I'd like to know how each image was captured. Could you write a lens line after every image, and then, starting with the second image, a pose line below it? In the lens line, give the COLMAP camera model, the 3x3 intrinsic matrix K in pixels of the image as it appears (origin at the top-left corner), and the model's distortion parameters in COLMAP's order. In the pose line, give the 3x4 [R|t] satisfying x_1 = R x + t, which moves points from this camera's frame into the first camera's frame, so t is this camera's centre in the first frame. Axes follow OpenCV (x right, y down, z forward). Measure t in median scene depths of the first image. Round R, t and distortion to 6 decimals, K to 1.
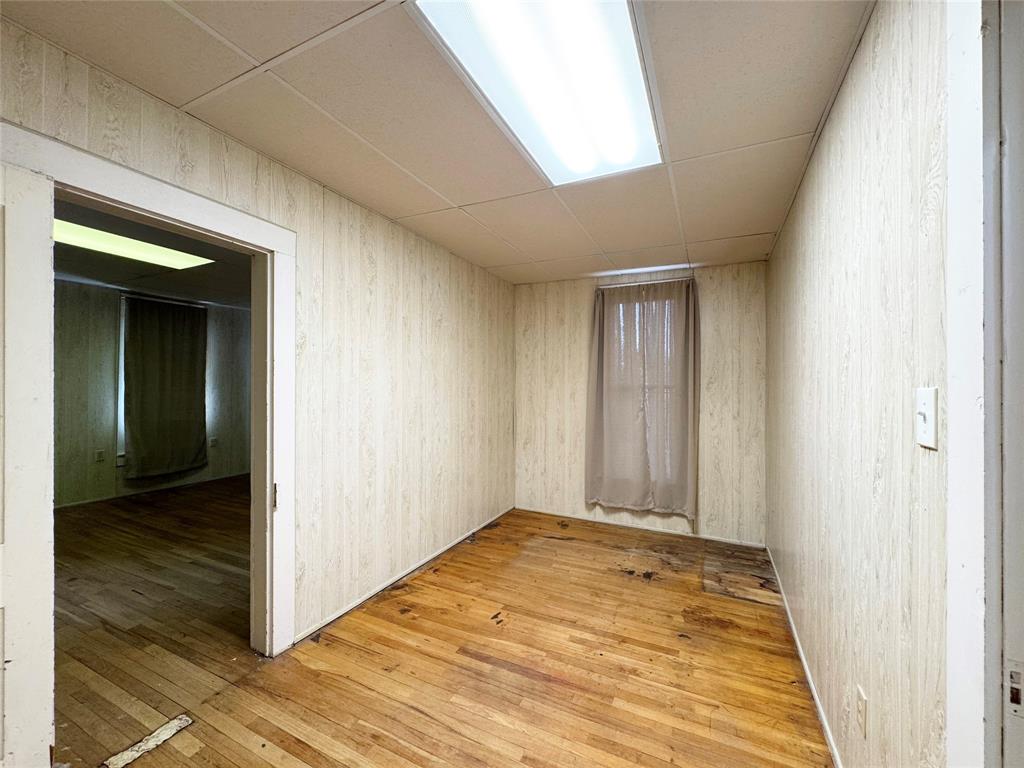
lens RADIAL K [[412.2, 0, 514.2], [0, 412.2, 380.2], [0, 0, 1]] dist [-0.002997, 0.000781]
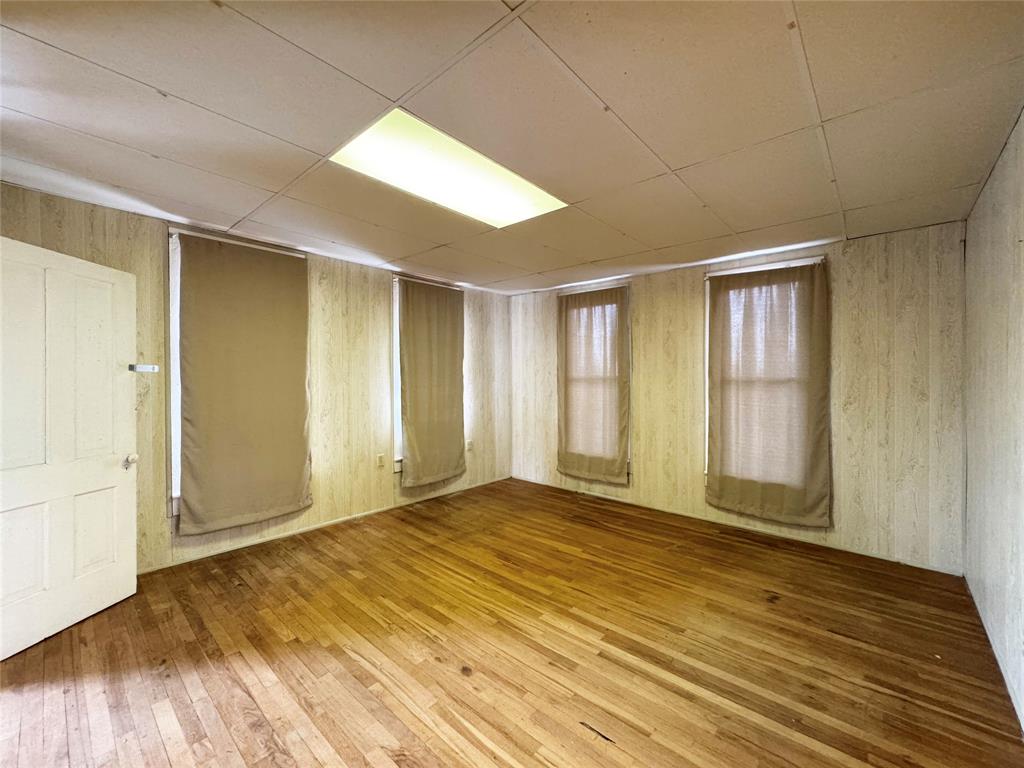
lens RADIAL K [[412.2, 0, 510.9], [0, 412.2, 385.4], [0, 0, 1]] dist [-0.002997, 0.000781]
pose [[0.961103, 0.000890, -0.276190, -0.480017], [0.007965, 0.999490, 0.030936, -0.002508], [0.276077, -0.031933, 0.960605, 0.226285]]
